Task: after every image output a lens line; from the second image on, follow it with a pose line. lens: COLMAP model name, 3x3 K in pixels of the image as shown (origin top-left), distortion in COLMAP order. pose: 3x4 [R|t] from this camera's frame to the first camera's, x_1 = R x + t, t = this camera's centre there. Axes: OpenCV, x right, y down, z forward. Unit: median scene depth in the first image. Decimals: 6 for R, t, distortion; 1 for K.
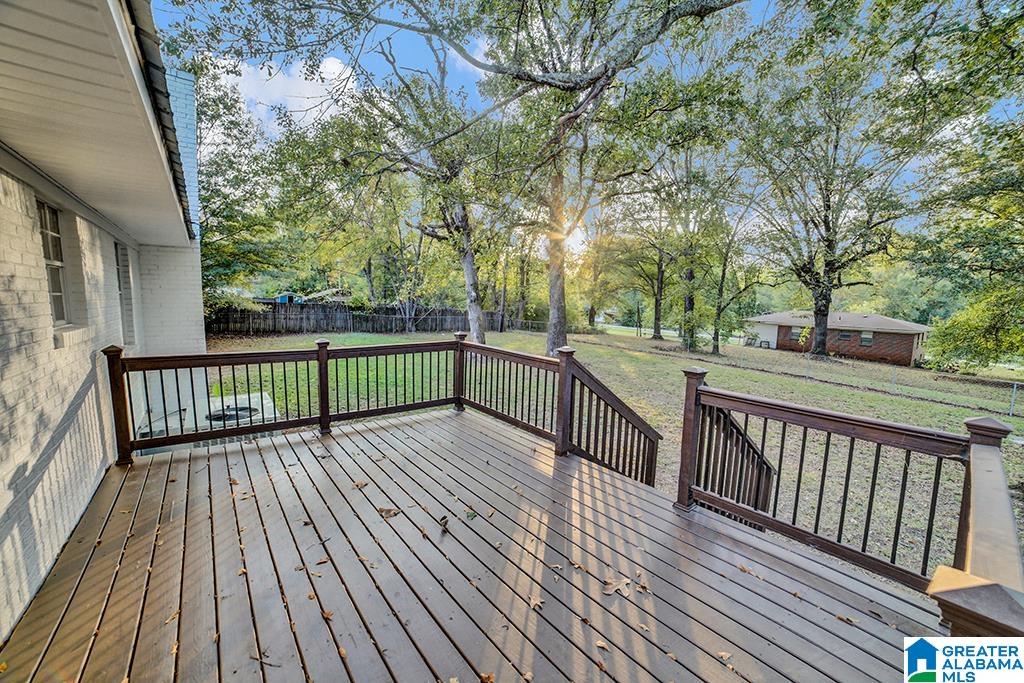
lens RADIAL K [[418.8, 0, 512.0], [0, 418.8, 341.5], [0, 0, 1]] dist [-0.017386, 0.000187]
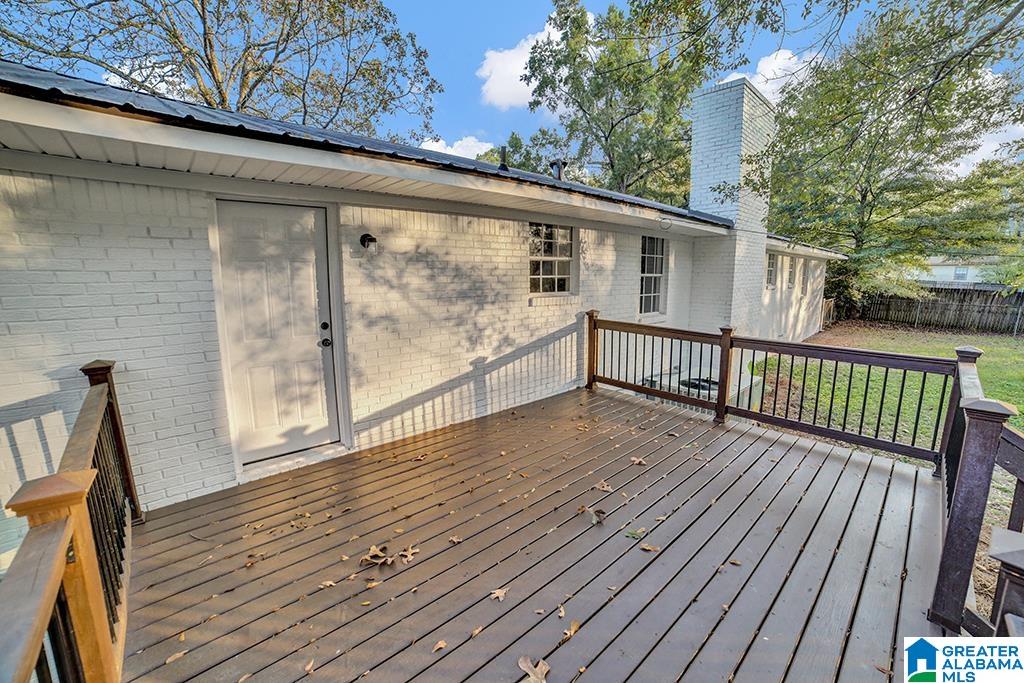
lens RADIAL K [[431.3, 0, 512.0], [0, 431.3, 341.5], [0, 0, 1]] dist [-0.000617, -0.000024]
pose [[0.133287, 0.150586, -0.979571, 0.418161], [-0.118199, 0.983750, 0.135145, -0.040068], [0.984004, 0.097772, 0.148920, 0.343205]]
